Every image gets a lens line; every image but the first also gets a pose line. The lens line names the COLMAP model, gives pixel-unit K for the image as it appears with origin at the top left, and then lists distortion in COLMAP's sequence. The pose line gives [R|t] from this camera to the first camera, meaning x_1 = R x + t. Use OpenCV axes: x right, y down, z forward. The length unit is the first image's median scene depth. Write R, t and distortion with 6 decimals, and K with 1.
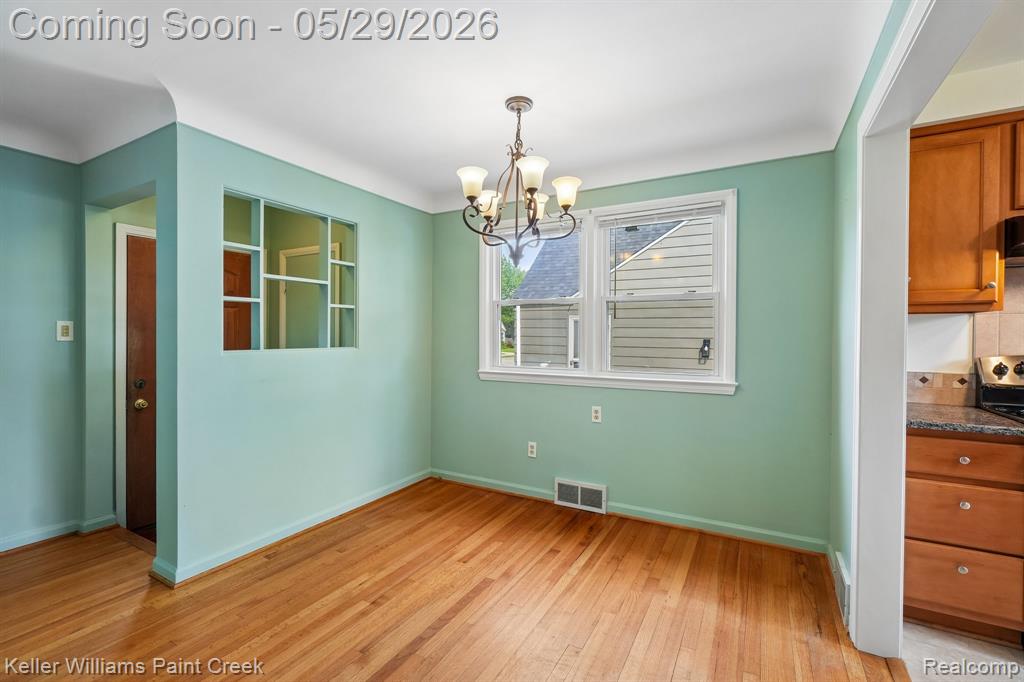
lens RADIAL K [[446.2, 0, 531.8], [0, 446.2, 339.2], [0, 0, 1]] dist [-0.007280, 0.003049]
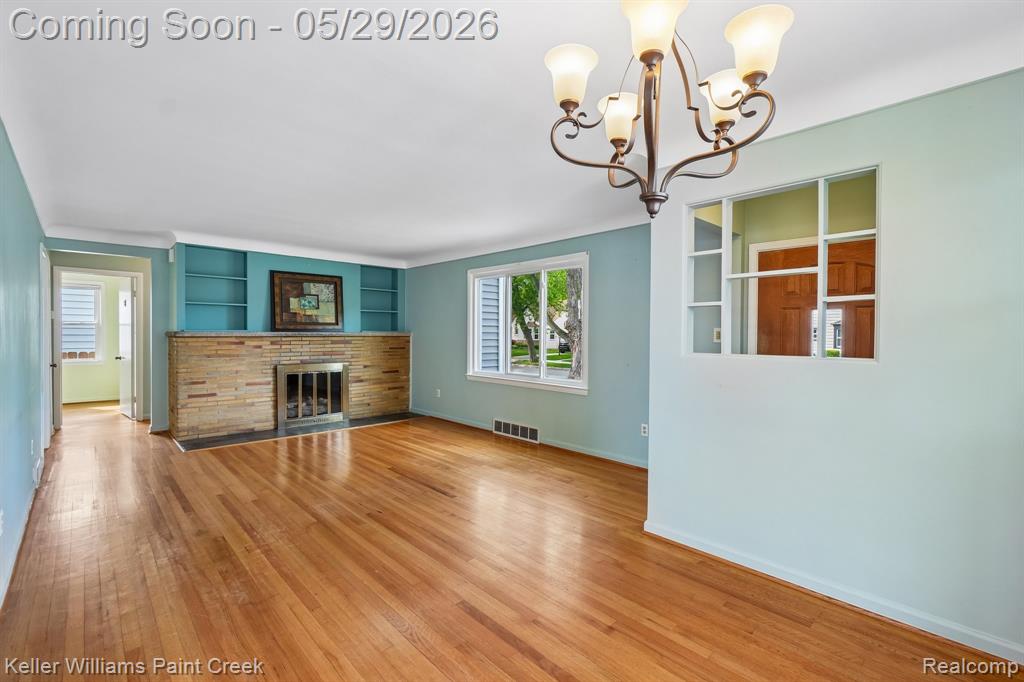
lens RADIAL K [[446.2, 0, 491.3], [0, 446.2, 336.4], [0, 0, 1]] dist [-0.007280, 0.003049]
pose [[-0.340358, 0.001325, -0.940295, 0.461051], [-0.019514, 0.999774, 0.008472, -0.012645], [0.940093, 0.021232, -0.340256, 0.823099]]
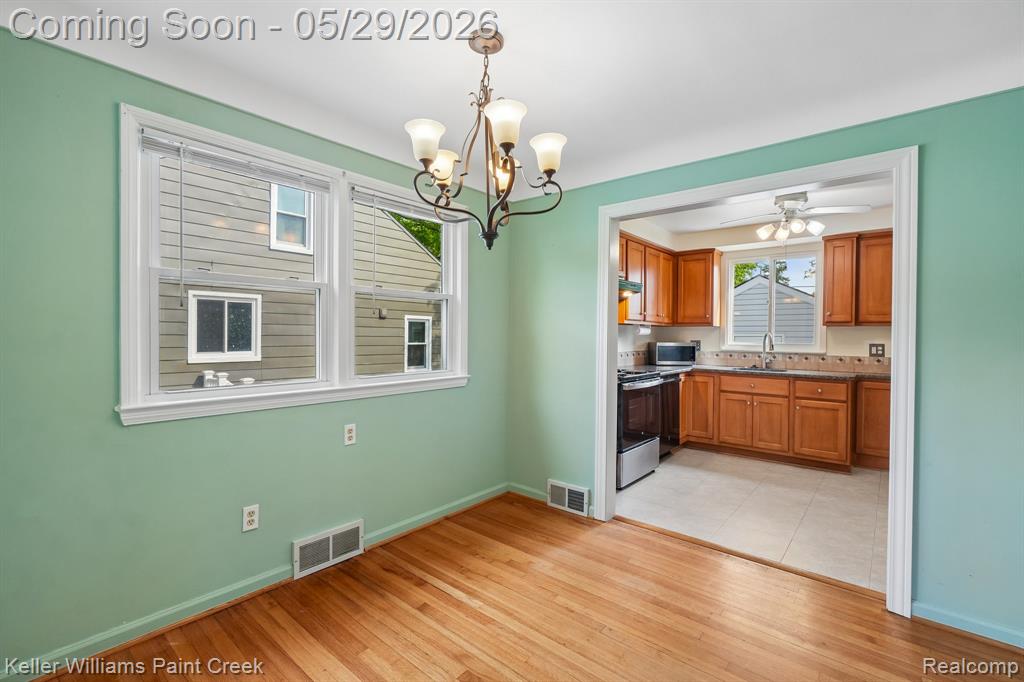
lens RADIAL K [[446.2, 0, 505.4], [0, 446.2, 337.2], [0, 0, 1]] dist [-0.007280, 0.003049]
pose [[0.232233, -0.012899, 0.972575, -0.651508], [-0.001474, 0.999906, 0.013614, -0.016892], [-0.972659, -0.004595, 0.232192, 0.644676]]
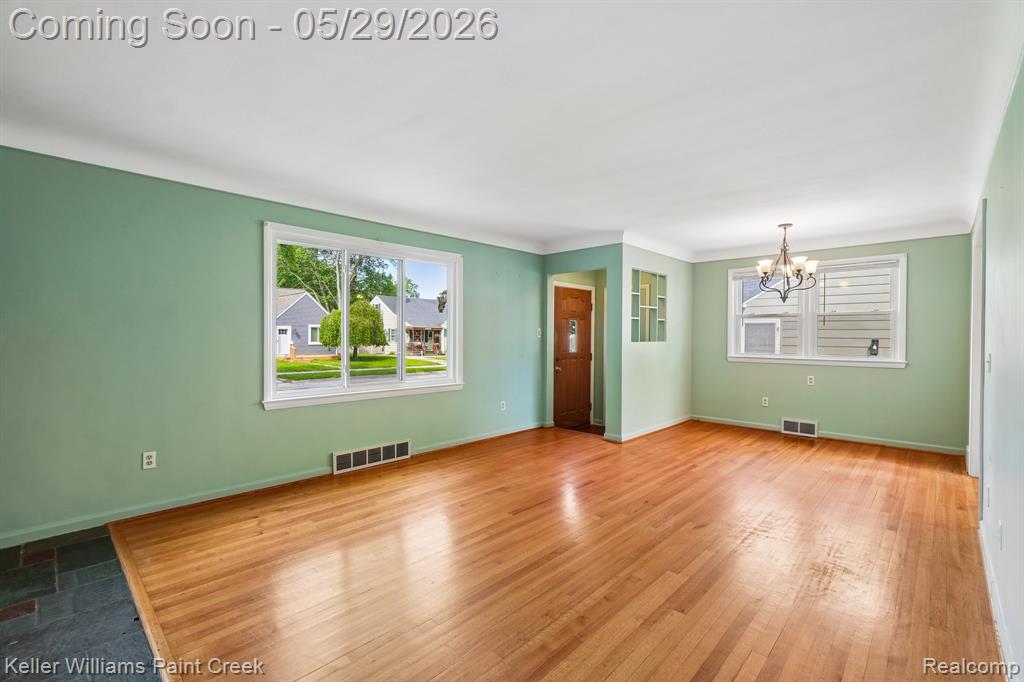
lens RADIAL K [[446.2, 0, 533.6], [0, 446.2, 338.5], [0, 0, 1]] dist [-0.007280, 0.003049]
pose [[0.965099, 0.001858, -0.261879, -0.517043], [-0.003023, 0.999987, -0.004048, 0.018200], [0.261868, 0.004698, 0.965092, -1.113963]]
